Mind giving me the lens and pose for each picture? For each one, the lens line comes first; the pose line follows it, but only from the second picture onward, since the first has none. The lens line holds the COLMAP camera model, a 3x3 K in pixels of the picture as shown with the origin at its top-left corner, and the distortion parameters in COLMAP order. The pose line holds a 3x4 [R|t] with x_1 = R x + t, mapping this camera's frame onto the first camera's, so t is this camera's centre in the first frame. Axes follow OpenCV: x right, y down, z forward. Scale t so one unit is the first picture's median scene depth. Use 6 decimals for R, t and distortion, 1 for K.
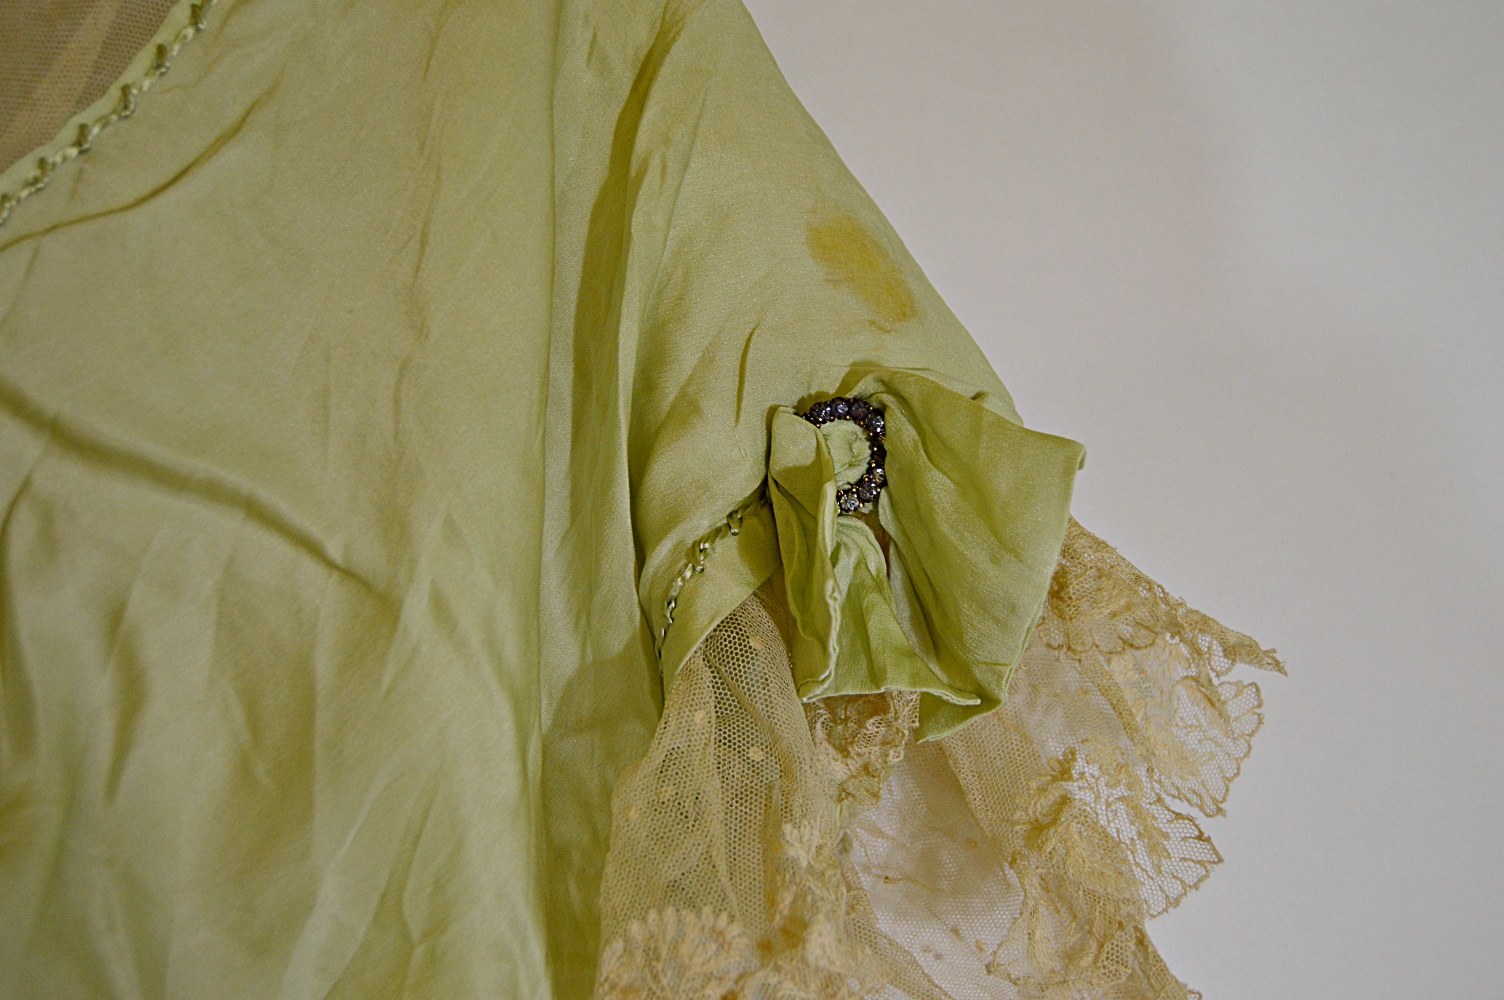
lens RADIAL K [[1965.8, 0, 745.8], [0, 1965.8, 484.3], [0, 0, 1]] dist [-0.004079, 0.000000]
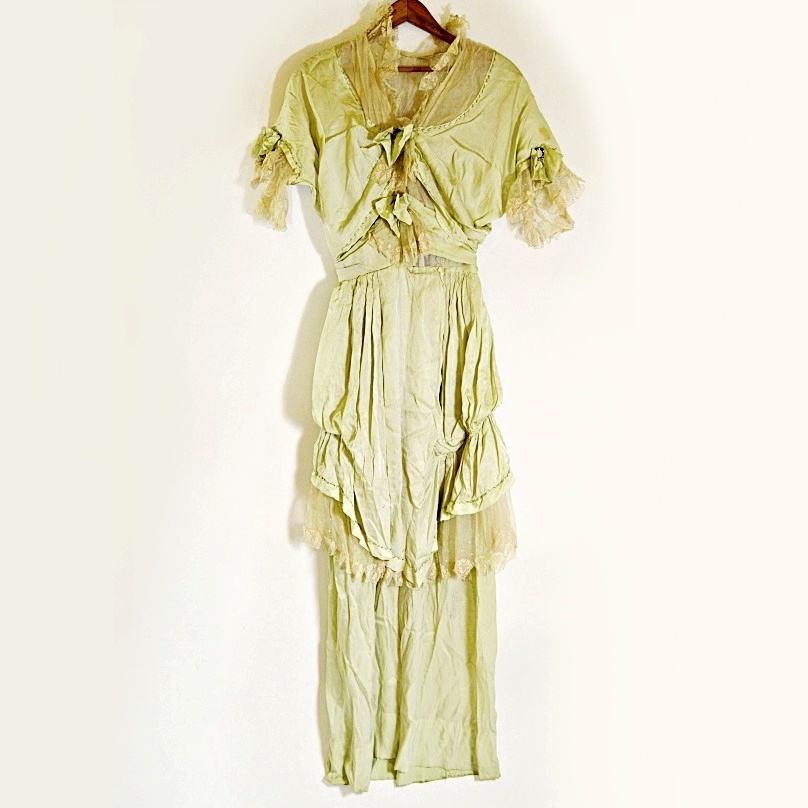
lens RADIAL K [[849.6, 0, 383.4], [0, 849.6, 365.6], [0, 0, 1]] dist [-0.019771, 0.000000]
pose [[0.972580, 0.133647, -0.190333, 0.240226], [-0.085213, 0.966263, 0.243053, 0.042473], [0.216395, -0.220169, 0.951156, -3.337472]]
